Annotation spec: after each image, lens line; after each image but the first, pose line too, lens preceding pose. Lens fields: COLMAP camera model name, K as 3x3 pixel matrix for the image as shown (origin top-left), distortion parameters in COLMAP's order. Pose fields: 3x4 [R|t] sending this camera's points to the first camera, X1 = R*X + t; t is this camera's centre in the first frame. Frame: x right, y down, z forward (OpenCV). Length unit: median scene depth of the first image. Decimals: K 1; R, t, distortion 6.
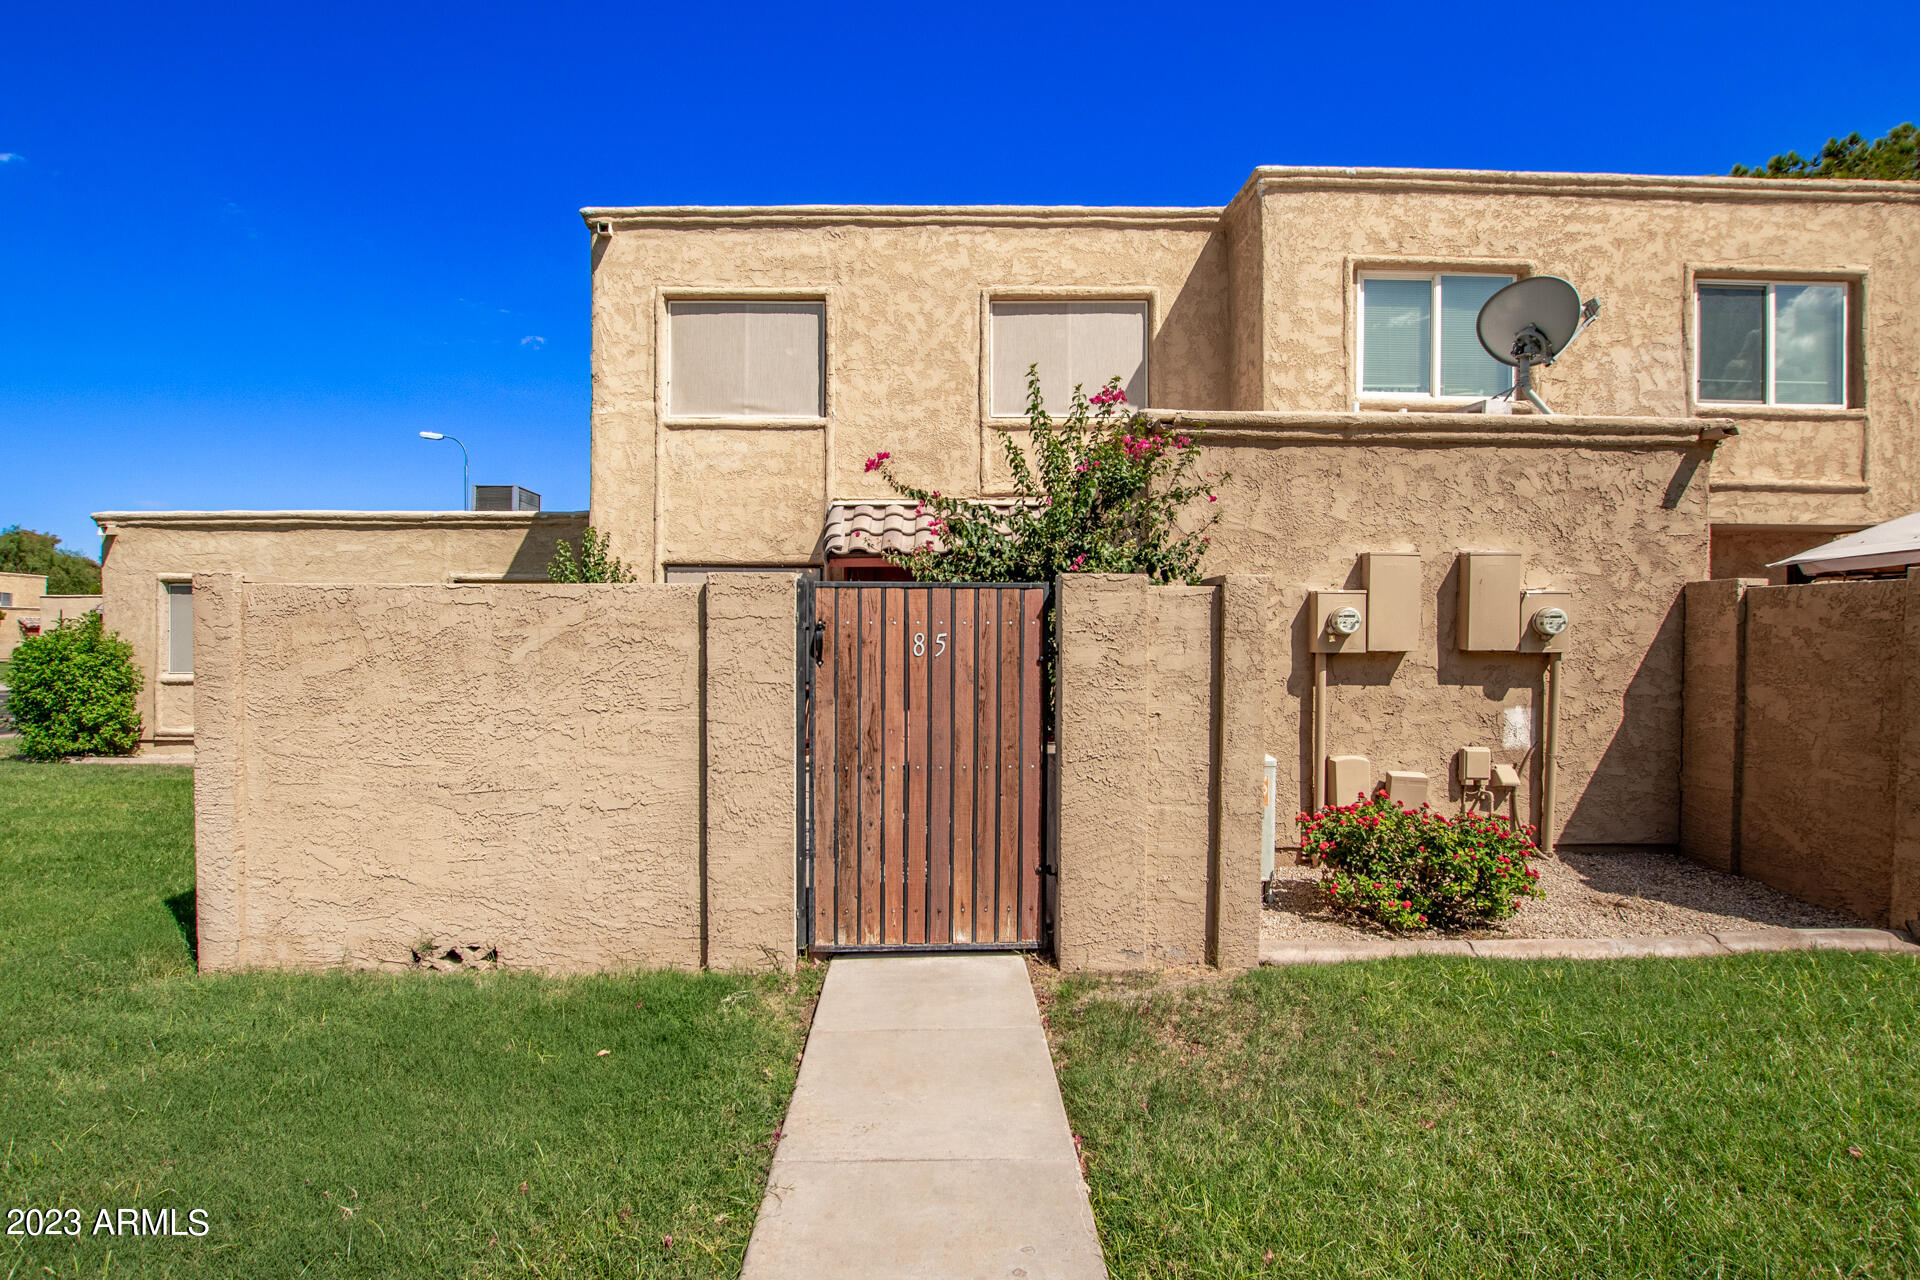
lens RADIAL K [[962.8, 0, 960.0], [0, 962.8, 640.0], [0, 0, 1]] dist [-0.013512, 0.001154]
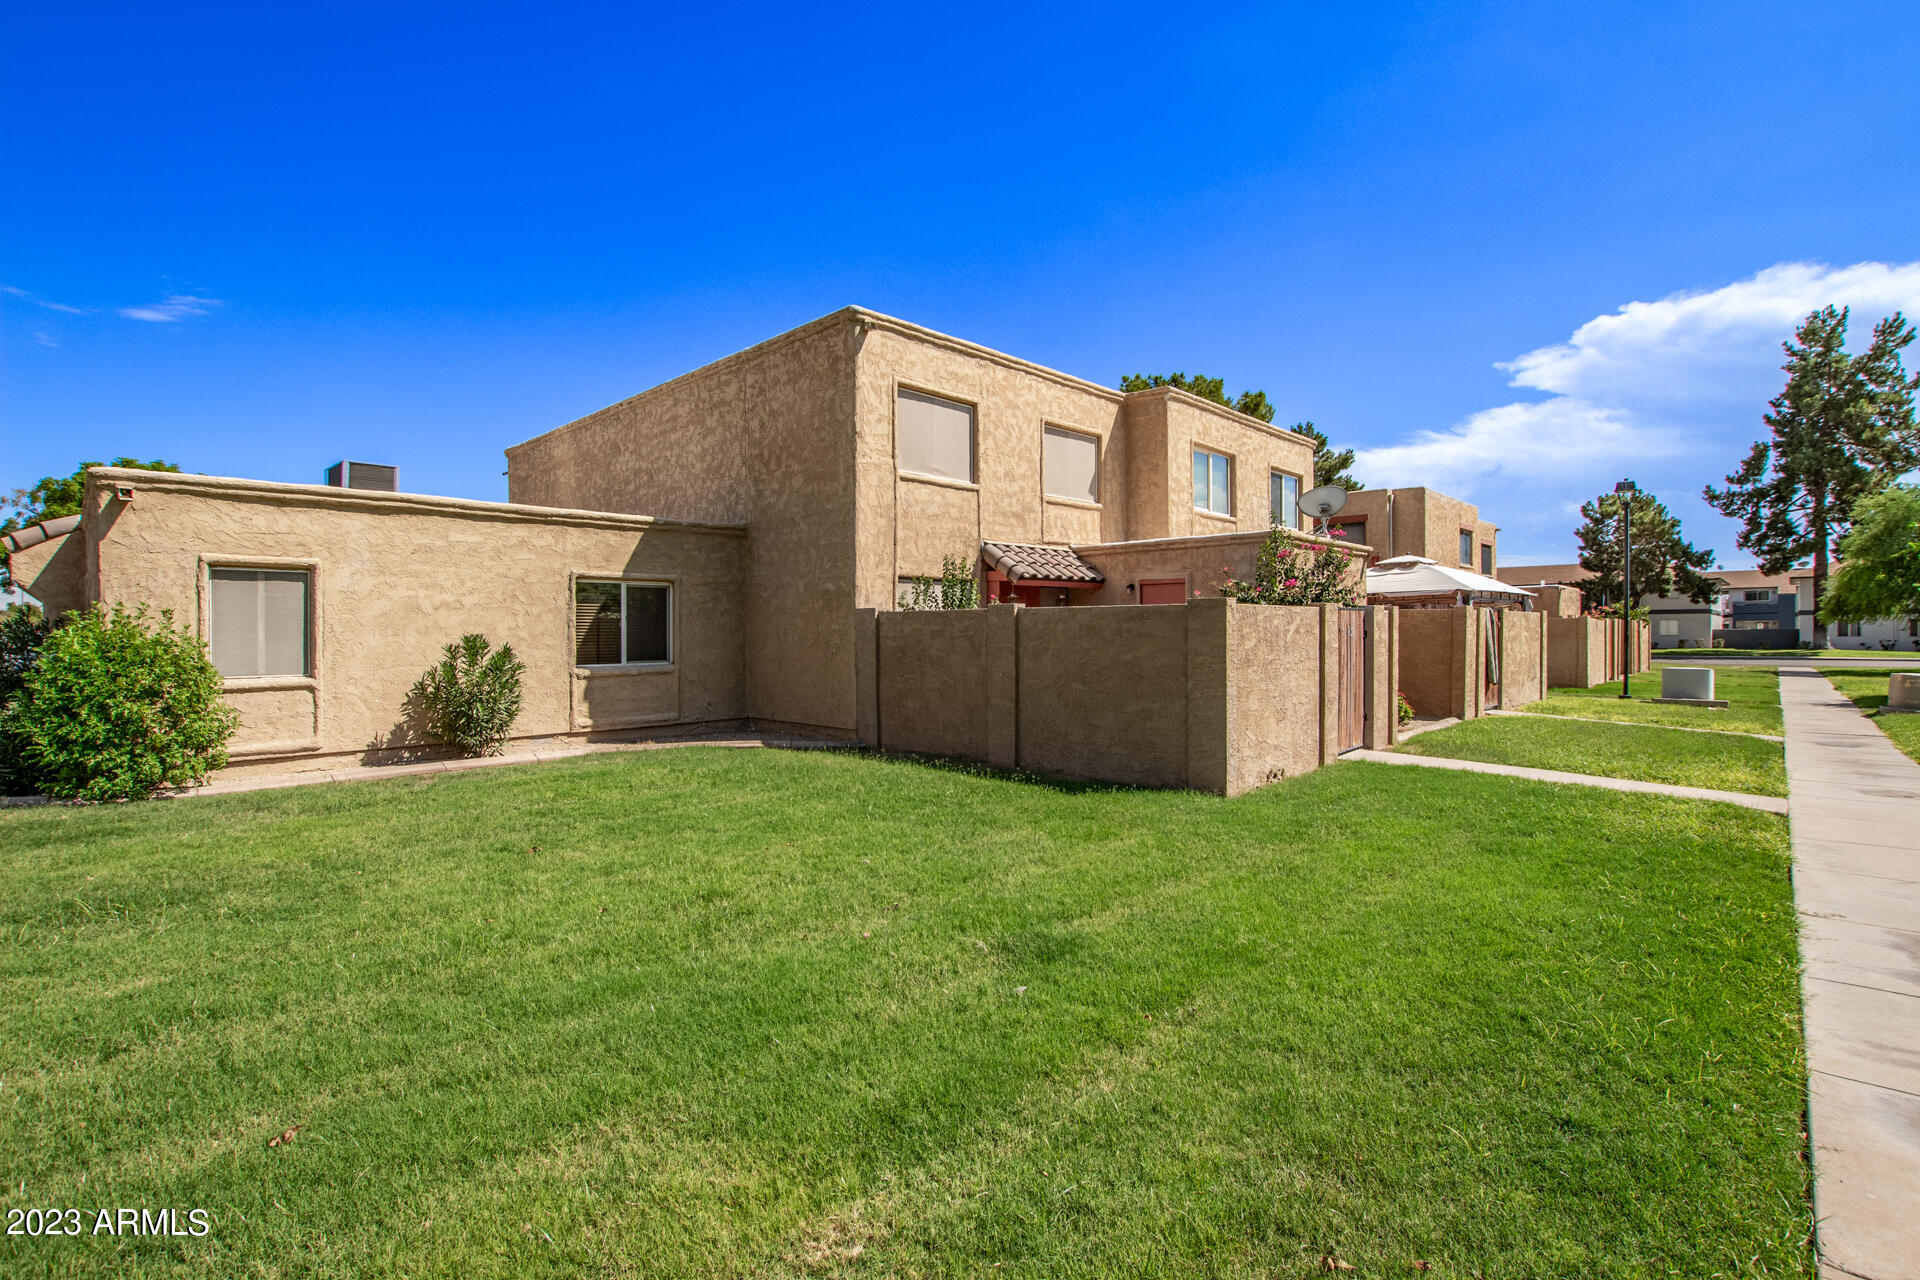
lens RADIAL K [[877.6, 0, 952.6], [0, 877.6, 628.0], [0, 0, 1]] dist [0.010685, -0.006089]
pose [[0.705730, -0.003440, 0.708472, -1.147786], [0.007260, 0.999971, -0.002377, -0.001895], [-0.708443, 0.006821, 0.705735, 0.051799]]
